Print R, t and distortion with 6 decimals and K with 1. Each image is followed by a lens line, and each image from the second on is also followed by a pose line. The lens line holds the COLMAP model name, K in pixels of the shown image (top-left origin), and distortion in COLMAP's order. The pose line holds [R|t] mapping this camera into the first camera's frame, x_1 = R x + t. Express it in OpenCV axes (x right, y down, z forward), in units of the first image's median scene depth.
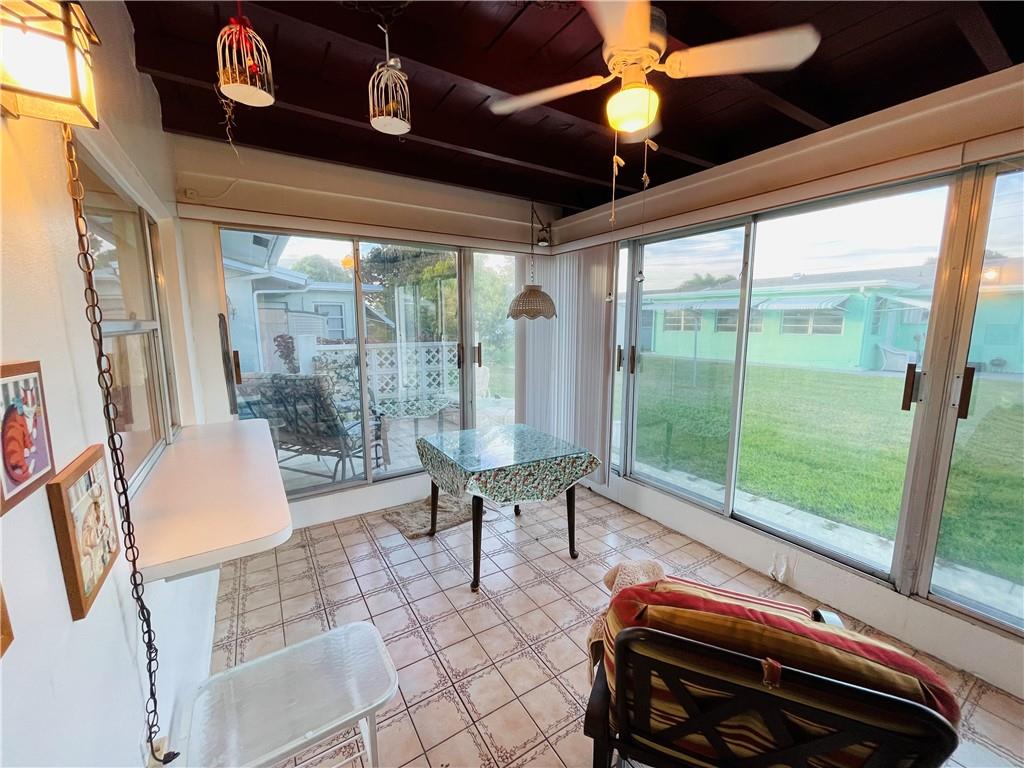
lens RADIAL K [[411.3, 0, 508.2], [0, 411.3, 384.8], [0, 0, 1]] dist [-0.005812, 0.000789]
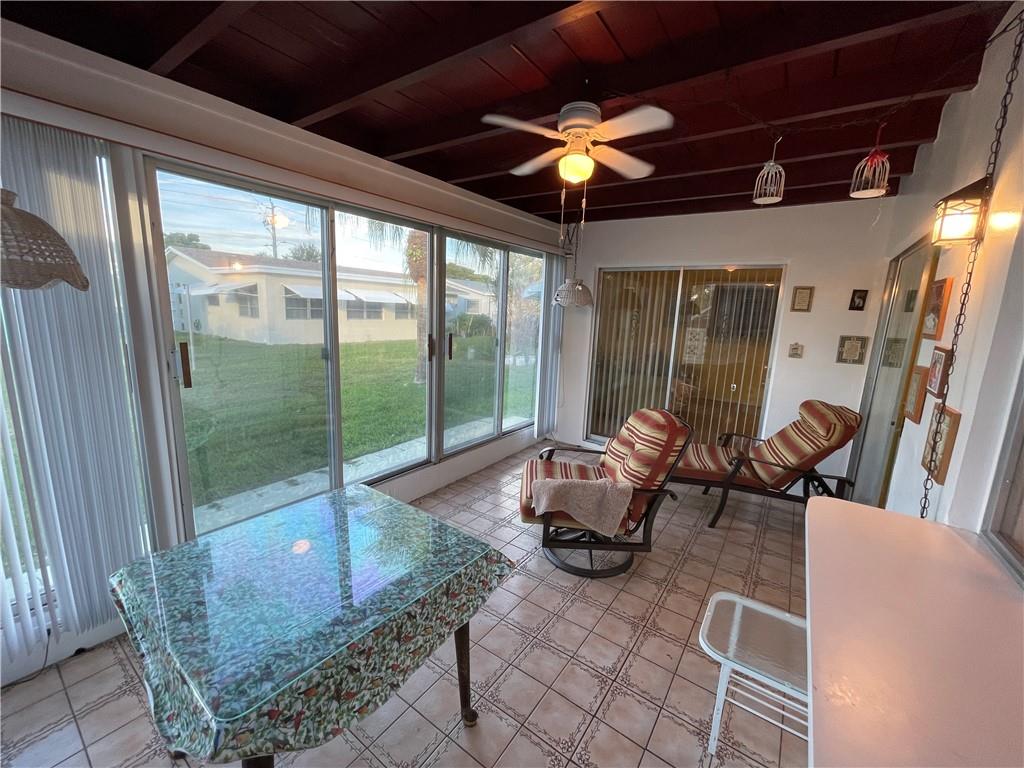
lens RADIAL K [[411.3, 0, 515.5], [0, 411.3, 383.5], [0, 0, 1]] dist [-0.005812, 0.000789]
pose [[-0.390529, -0.178452, 0.903129, -0.583648], [0.099368, 0.967129, 0.234066, -0.169884], [-0.915212, 0.181152, -0.359959, 1.032213]]
